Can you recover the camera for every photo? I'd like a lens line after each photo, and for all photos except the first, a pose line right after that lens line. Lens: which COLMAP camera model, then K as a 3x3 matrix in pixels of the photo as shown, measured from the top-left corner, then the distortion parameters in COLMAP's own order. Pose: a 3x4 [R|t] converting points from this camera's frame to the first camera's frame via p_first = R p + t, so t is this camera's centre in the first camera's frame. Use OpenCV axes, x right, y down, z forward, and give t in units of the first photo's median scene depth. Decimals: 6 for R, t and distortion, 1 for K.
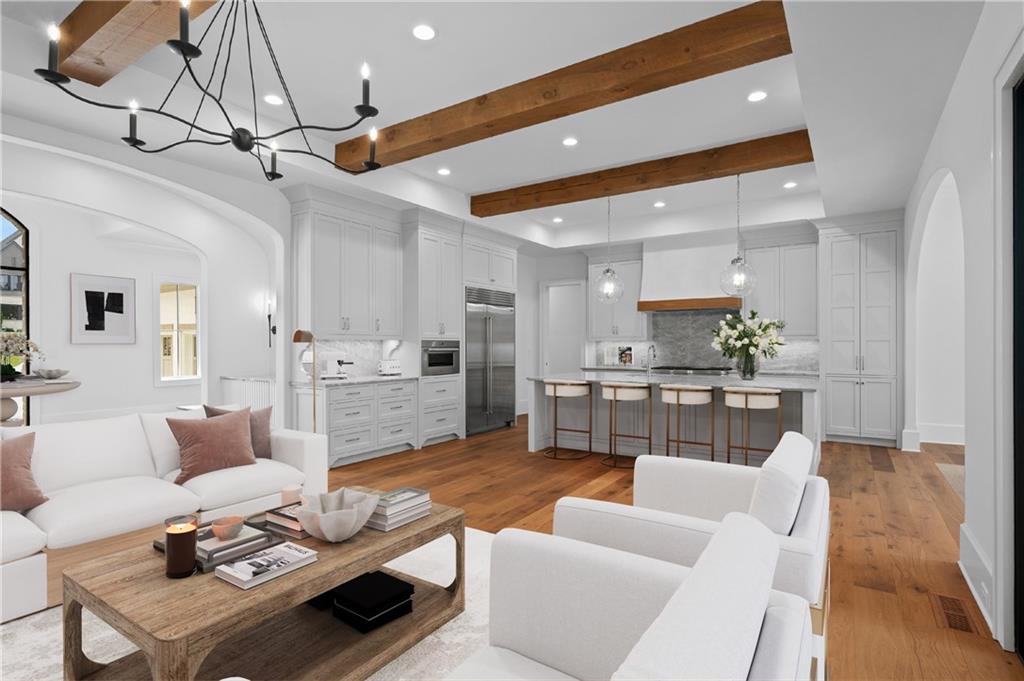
lens RADIAL K [[508.3, 0, 518.0], [0, 508.3, 344.2], [0, 0, 1]] dist [-0.002712, -0.000466]
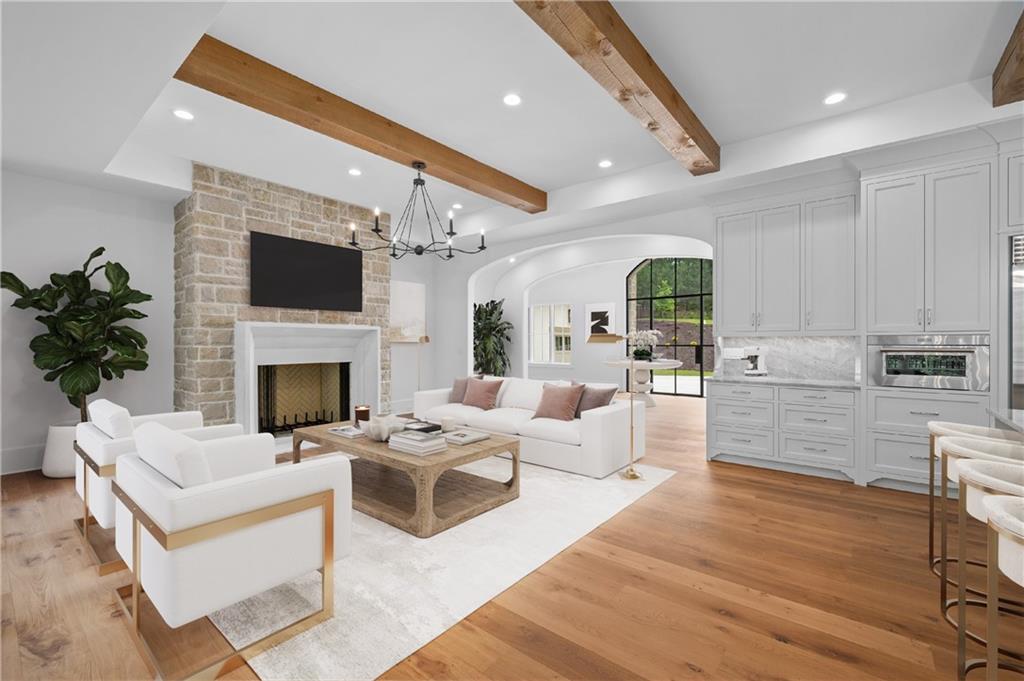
lens RADIAL K [[433.7, 0, 514.9], [0, 433.7, 342.3], [0, 0, 1]] dist [0.001236, 0.000099]
pose [[-0.104850, 0.000870, -0.994488, 0.486691], [0.001699, 0.999998, 0.000696, 0.000564], [0.994487, -0.001617, -0.104851, 0.594395]]
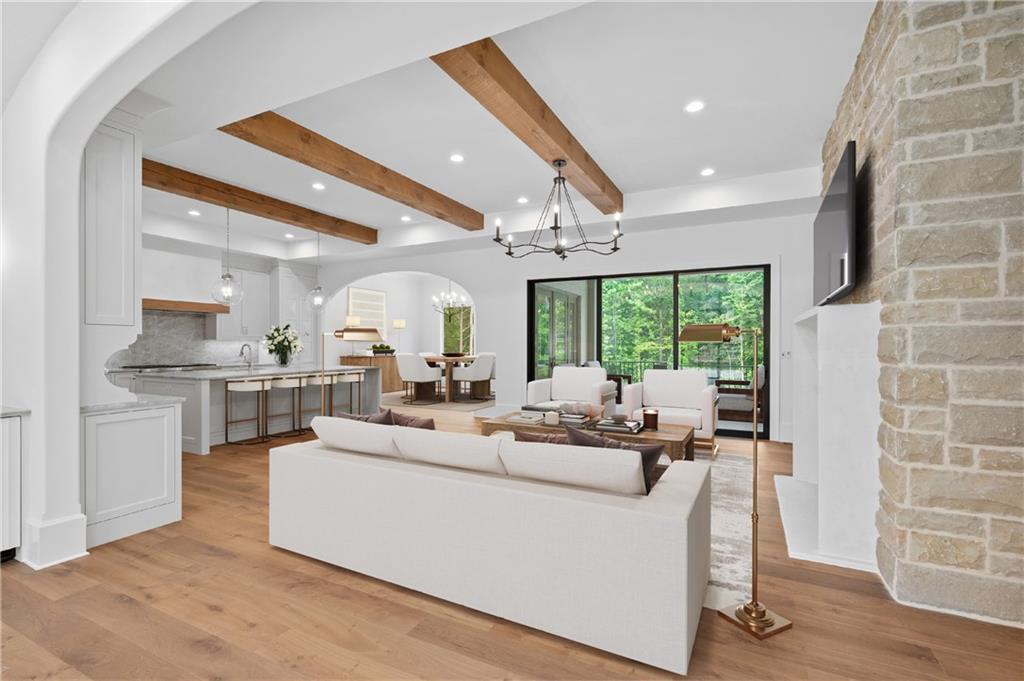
lens RADIAL K [[468.9, 0, 512.0], [0, 468.9, 340.5], [0, 0, 1]] dist [0.000847, 0.000260]
pose [[-0.107185, 0.010587, 0.994183, -0.931426], [-0.003900, 0.999931, -0.011068, 0.003003], [-0.994231, -0.005063, -0.107137, 0.525287]]
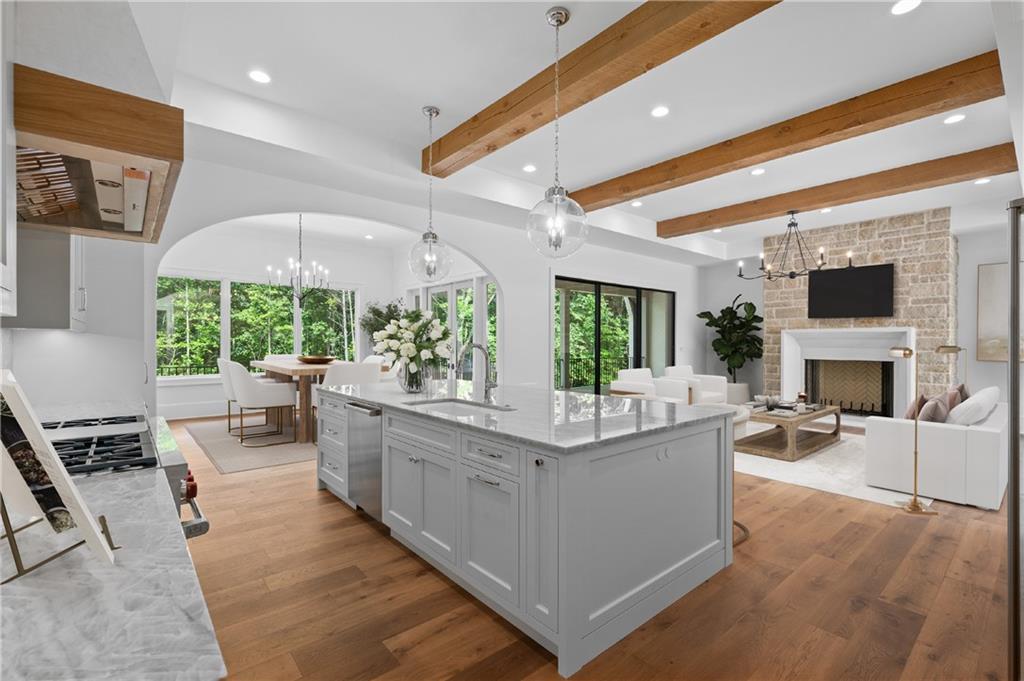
lens RADIAL K [[468.9, 0, 512.0], [0, 468.9, 340.5], [0, 0, 1]] dist [0.000847, 0.000260]
pose [[-0.954195, -0.000668, 0.299184, 0.086188], [-0.001122, 0.999998, -0.001345, -0.004385], [-0.299183, -0.001619, -0.954195, 1.521133]]
